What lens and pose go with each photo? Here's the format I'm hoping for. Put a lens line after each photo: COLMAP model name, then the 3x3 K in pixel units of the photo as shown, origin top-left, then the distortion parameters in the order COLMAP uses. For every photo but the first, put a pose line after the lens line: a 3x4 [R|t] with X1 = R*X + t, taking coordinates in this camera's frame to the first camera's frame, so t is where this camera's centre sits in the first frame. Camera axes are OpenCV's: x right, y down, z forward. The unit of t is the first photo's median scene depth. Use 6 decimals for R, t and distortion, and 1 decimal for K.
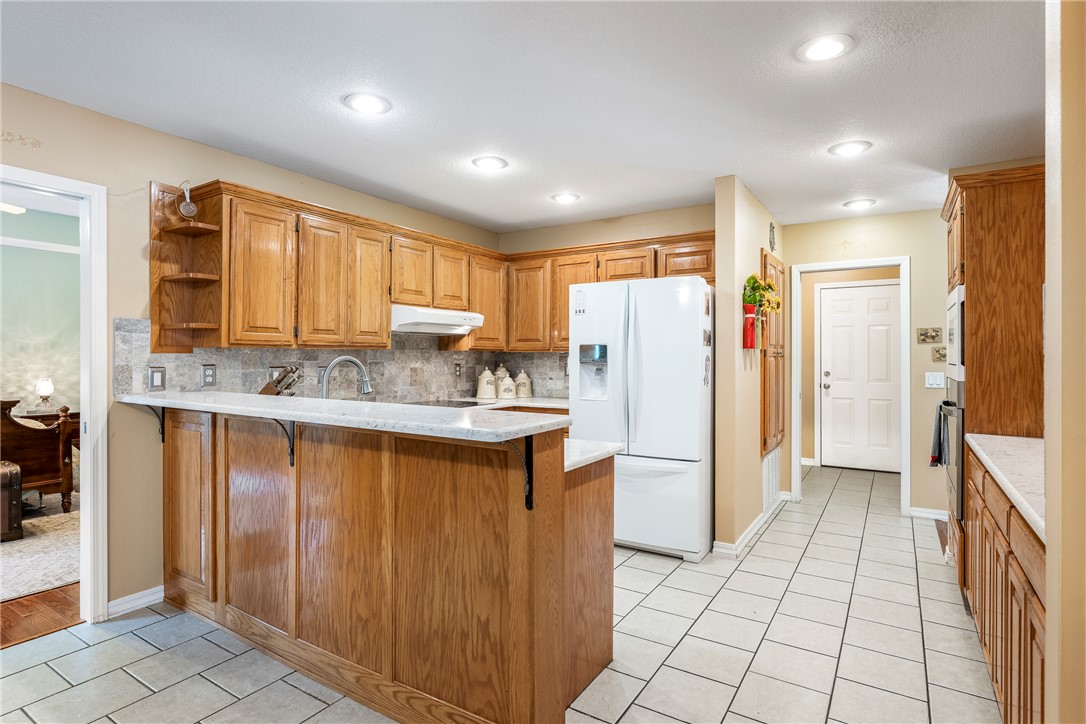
lens RADIAL K [[566.3, 0, 541.4], [0, 566.3, 358.3], [0, 0, 1]] dist [0.002226, -0.001360]
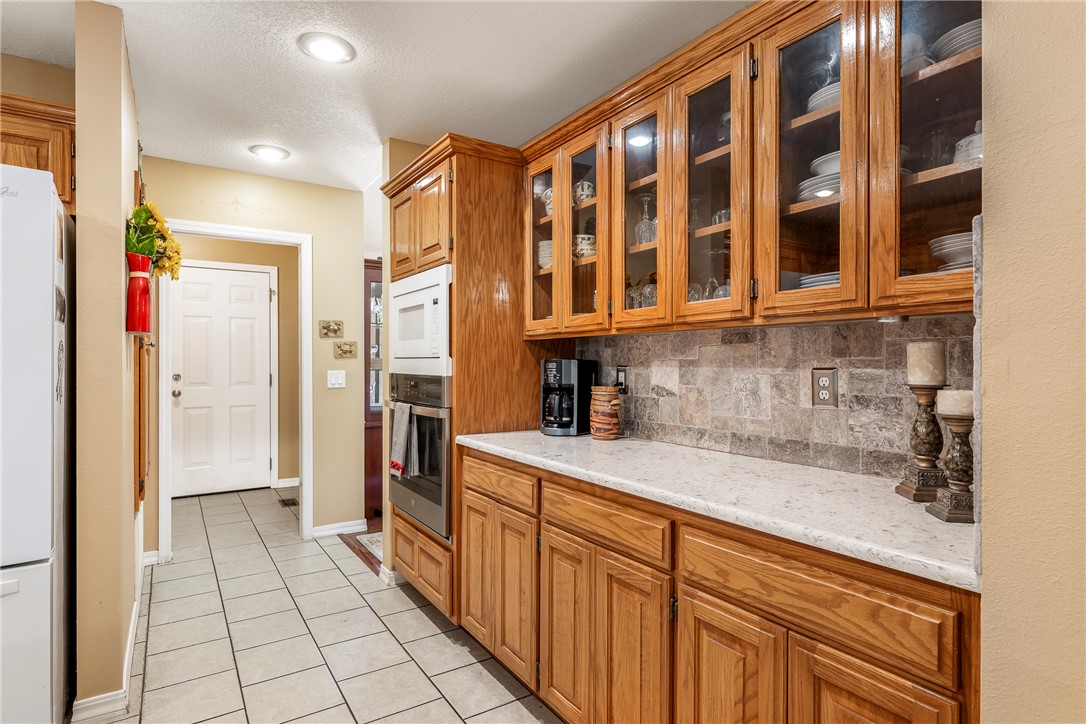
lens RADIAL K [[566.3, 0, 539.0], [0, 566.3, 364.0], [0, 0, 1]] dist [0.002226, -0.001360]
pose [[0.410159, -0.003783, 0.912006, 0.012444], [0.004259, 0.999988, 0.002232, 0.021457], [-0.912004, 0.002969, 0.410171, 0.531988]]
